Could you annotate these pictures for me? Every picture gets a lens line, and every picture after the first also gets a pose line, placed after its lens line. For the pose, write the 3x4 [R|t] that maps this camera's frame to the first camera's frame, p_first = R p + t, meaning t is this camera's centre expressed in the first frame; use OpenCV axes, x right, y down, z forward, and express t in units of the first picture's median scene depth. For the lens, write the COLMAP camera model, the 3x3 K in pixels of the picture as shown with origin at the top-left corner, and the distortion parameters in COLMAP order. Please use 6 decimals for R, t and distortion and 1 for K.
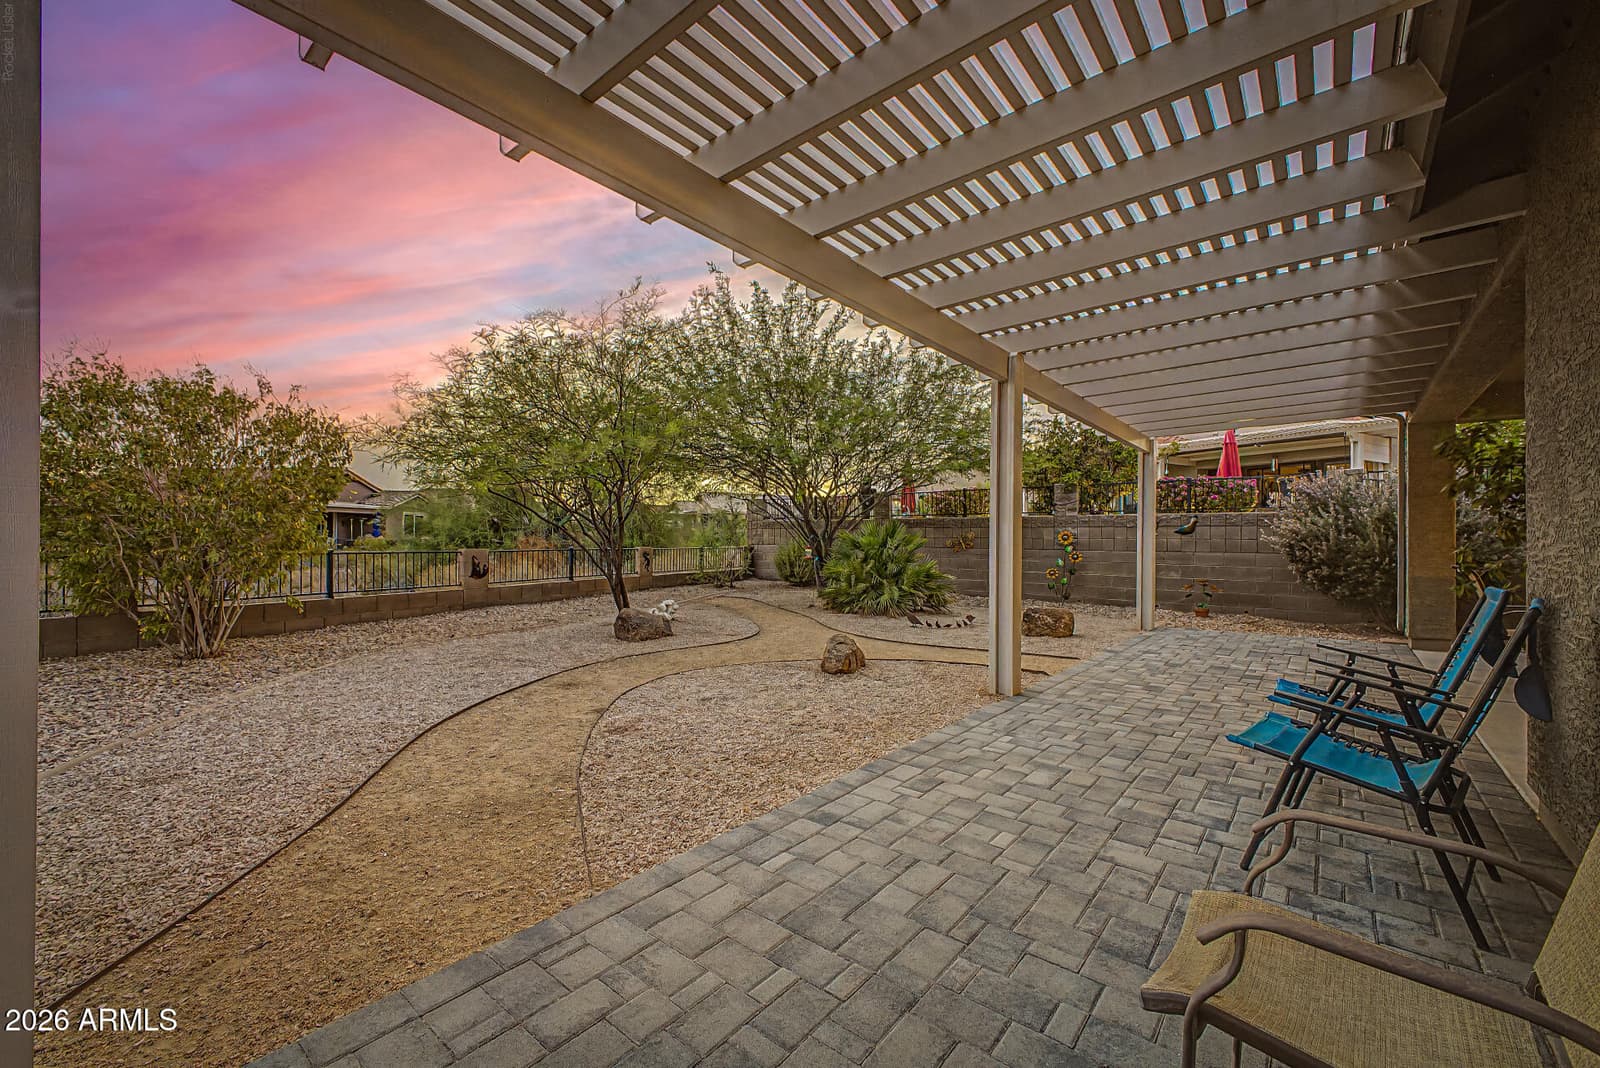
lens RADIAL K [[639.2, 0, 801.2], [0, 639.2, 540.4], [0, 0, 1]] dist [0.008106, -0.000358]
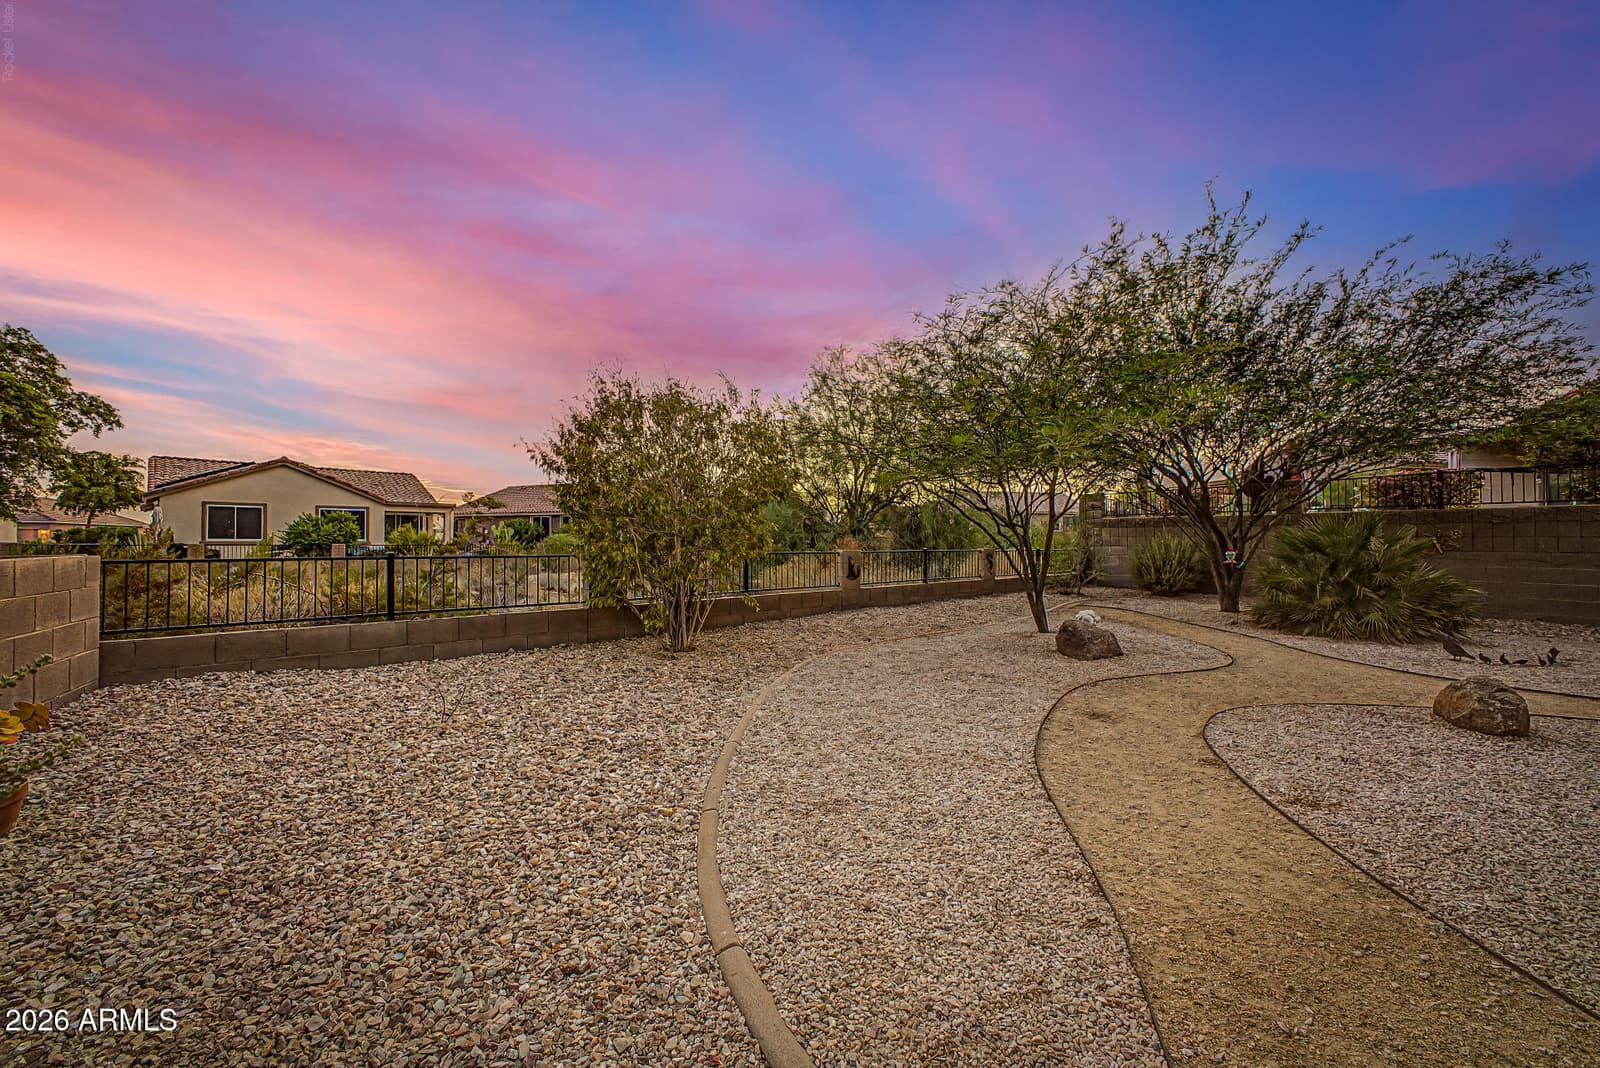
lens RADIAL K [[639.2, 0, 794.9], [0, 639.2, 535.3], [0, 0, 1]] dist [0.008106, -0.000358]
pose [[0.934875, -0.003888, -0.354955, -0.233692], [0.000381, 0.999950, -0.009950, 0.000720], [0.354976, 0.009167, 0.934830, 0.046751]]
